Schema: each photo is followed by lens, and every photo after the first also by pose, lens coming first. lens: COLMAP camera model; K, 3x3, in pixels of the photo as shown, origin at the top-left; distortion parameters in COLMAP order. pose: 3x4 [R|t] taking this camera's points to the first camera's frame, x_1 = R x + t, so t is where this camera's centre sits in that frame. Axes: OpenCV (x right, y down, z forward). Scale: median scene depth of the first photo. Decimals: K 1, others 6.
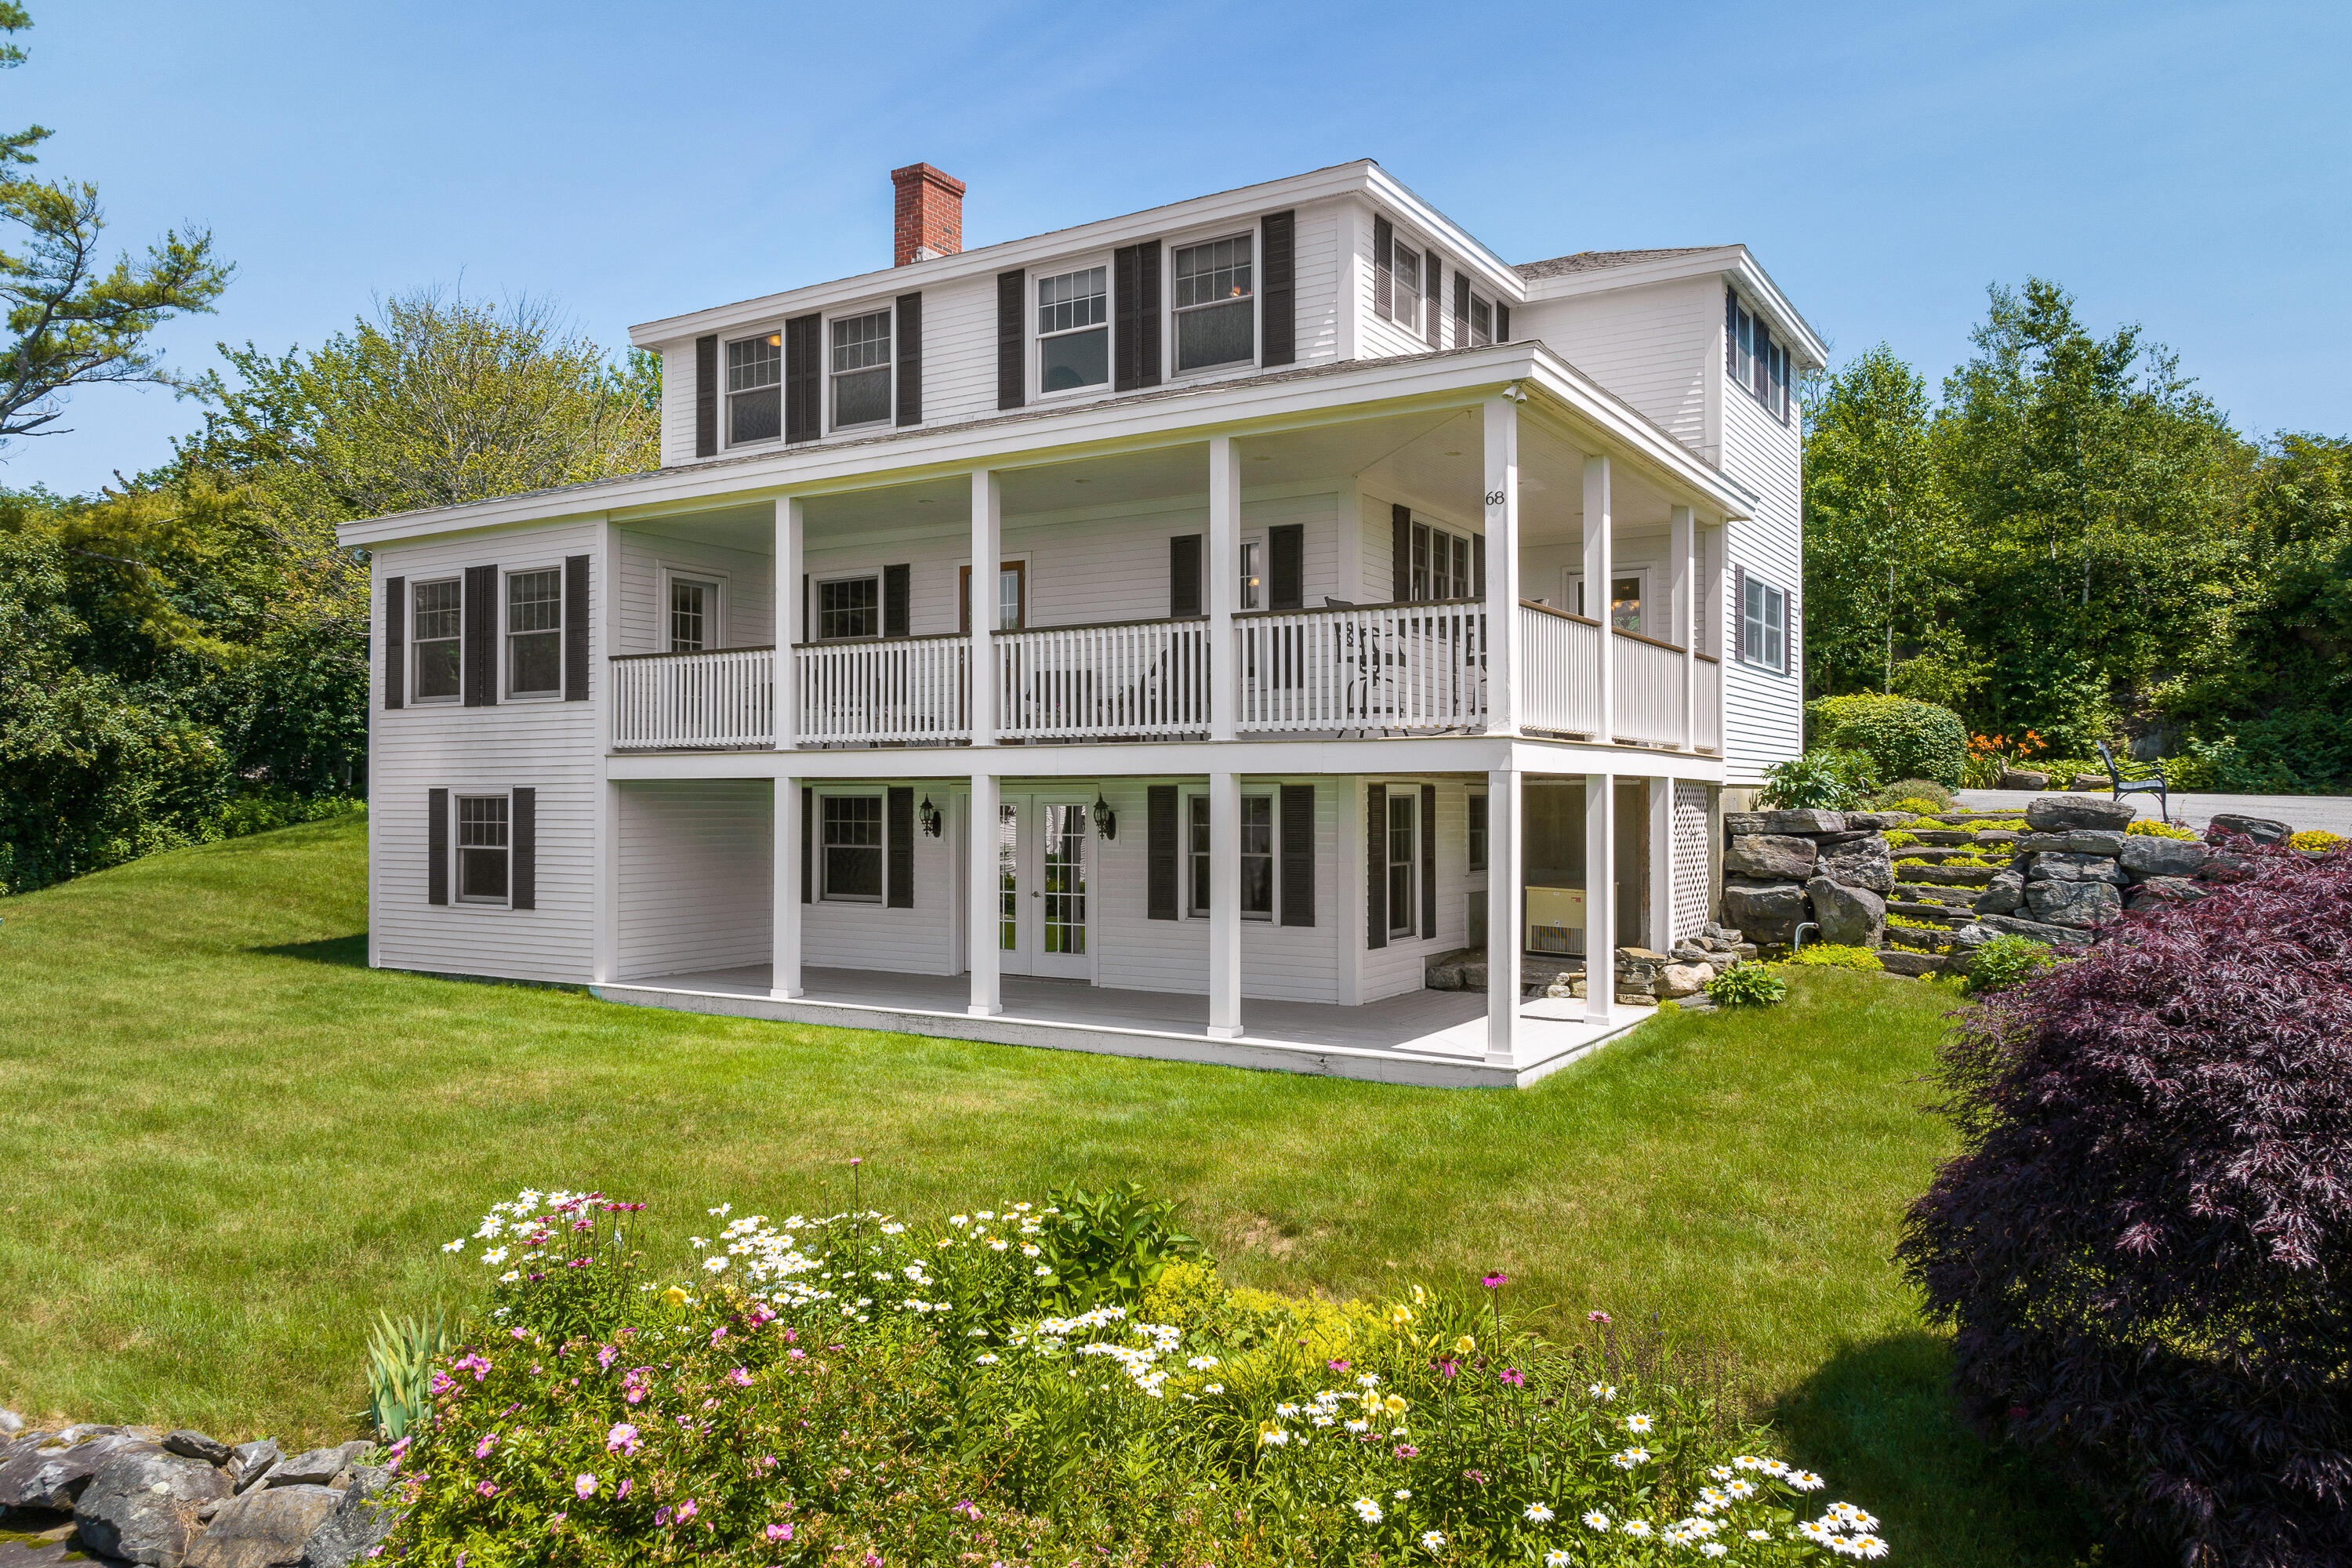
lens RADIAL K [[1642.2, 0, 1174.3], [0, 1642.2, 787.5], [0, 0, 1]] dist [-0.007439, 0.009730]
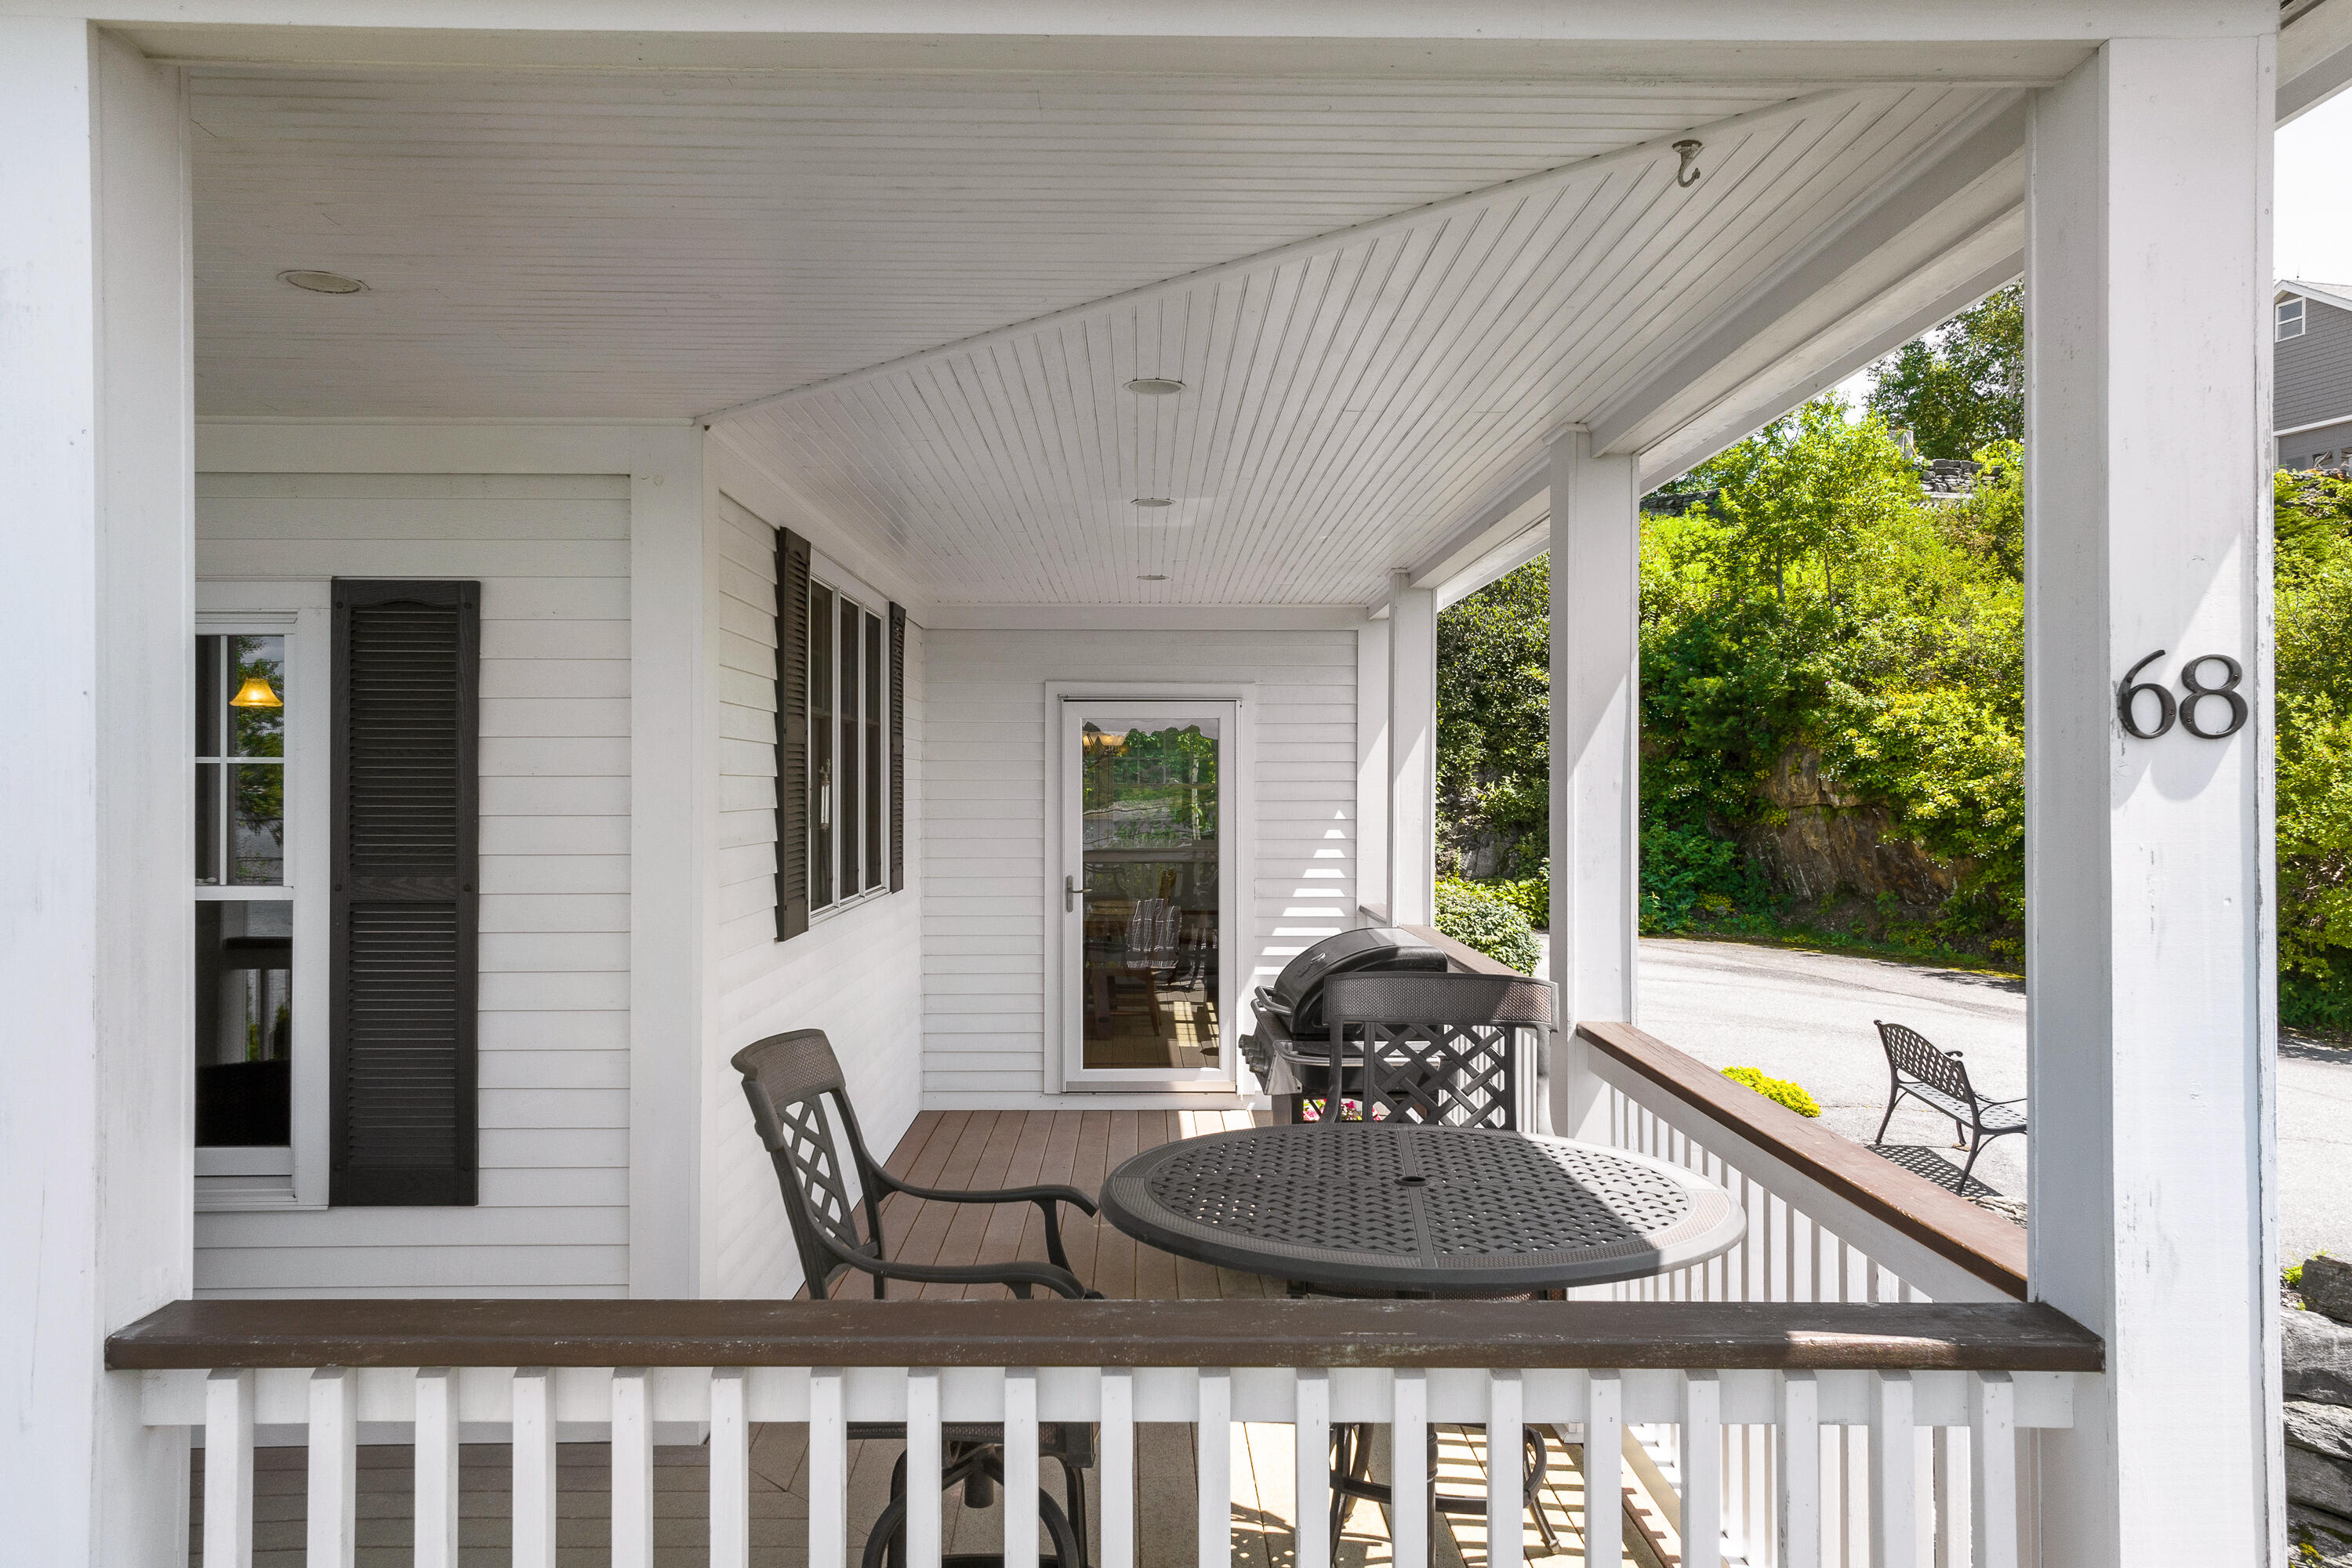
lens RADIAL K [[1642.2, 0, 1184.0], [0, 1642.2, 778.1], [0, 0, 1]] dist [-0.007439, 0.009730]
pose [[0.837067, 0.001807, 0.547098, 0.016012], [-0.006030, 0.999964, 0.005924, -0.070512], [-0.547068, -0.008258, 0.837048, 0.386687]]
